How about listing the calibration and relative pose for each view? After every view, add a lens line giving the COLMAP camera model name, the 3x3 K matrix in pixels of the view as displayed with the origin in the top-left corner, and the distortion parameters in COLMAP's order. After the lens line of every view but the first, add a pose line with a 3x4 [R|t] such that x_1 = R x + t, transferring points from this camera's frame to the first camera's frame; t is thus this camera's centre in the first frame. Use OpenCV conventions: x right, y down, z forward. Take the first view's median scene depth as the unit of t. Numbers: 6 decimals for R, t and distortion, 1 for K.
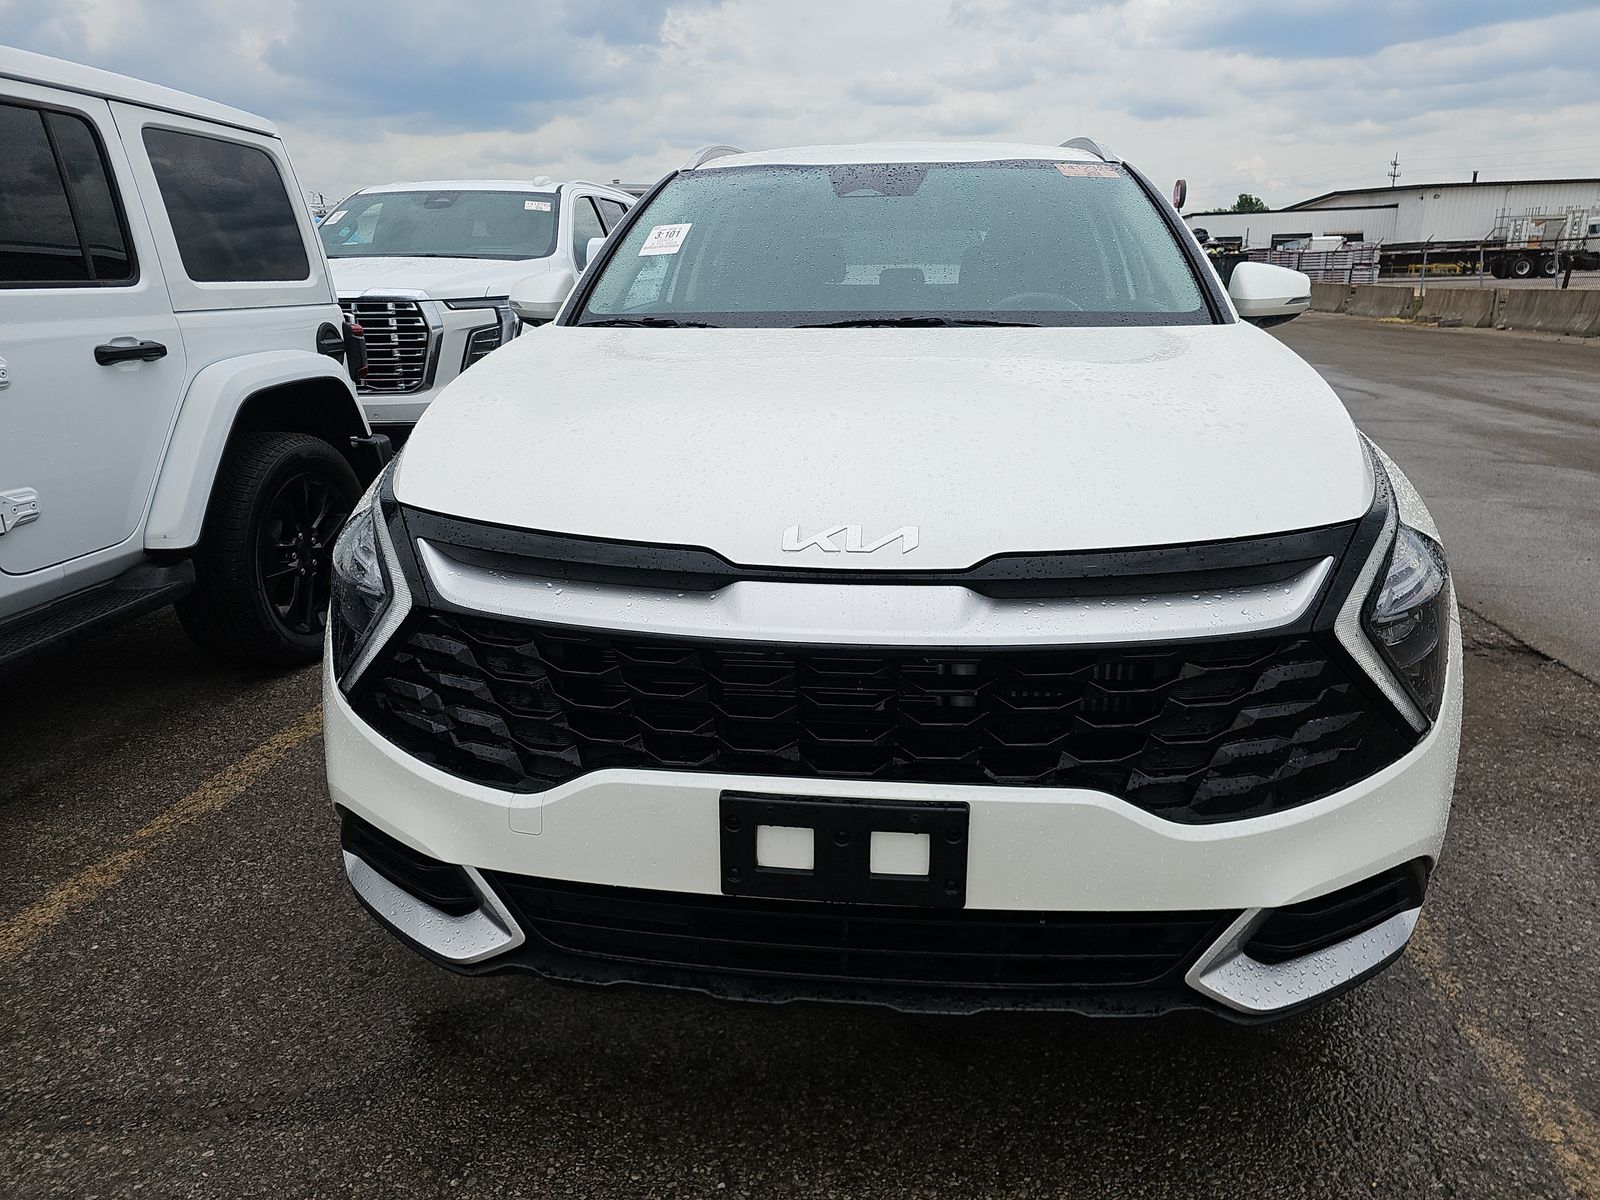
lens RADIAL K [[1058.7, 0, 800.0], [0, 1058.7, 600.0], [0, 0, 1]] dist [0.029042, -0.026284]
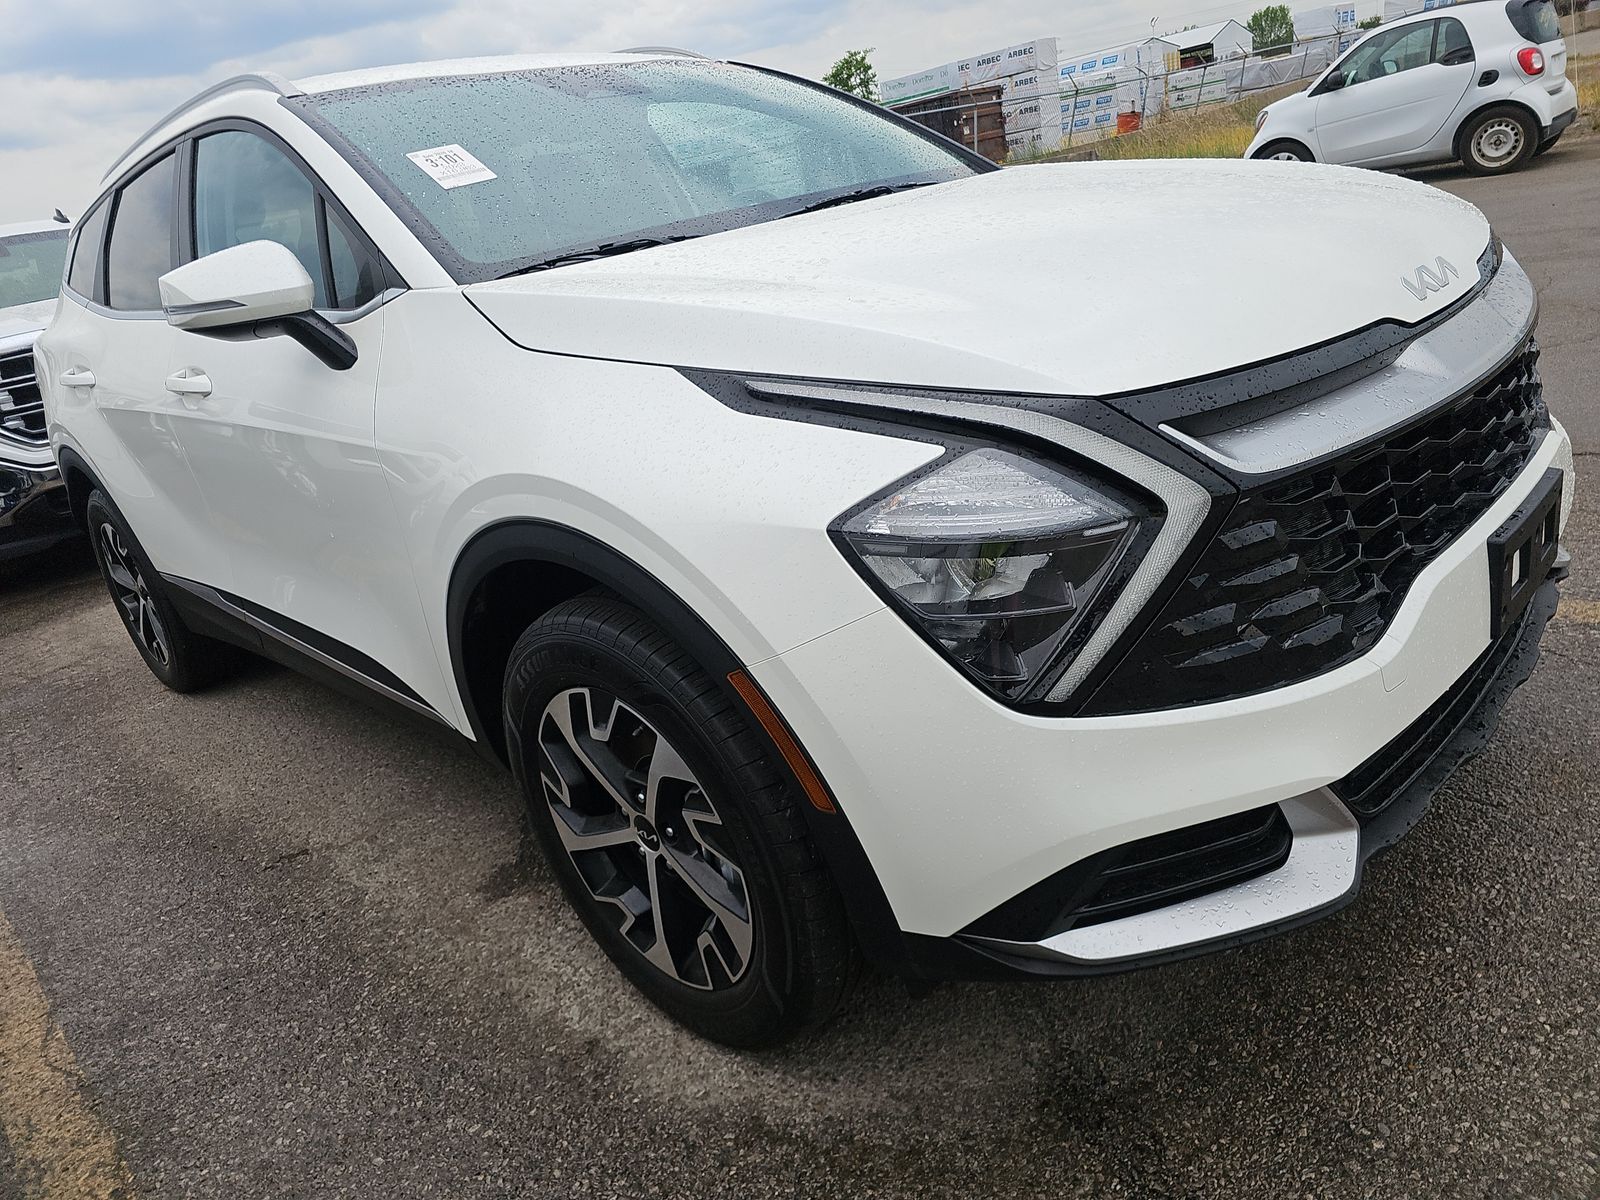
lens RADIAL K [[1058.7, 0, 800.0], [0, 1058.7, 600.0], [0, 0, 1]] dist [0.029042, -0.026284]
pose [[0.607992, -0.378268, 0.698039, -1.067693], [0.387944, 0.908642, 0.154494, -0.157123], [-0.692708, 0.176869, 0.699194, 0.677586]]
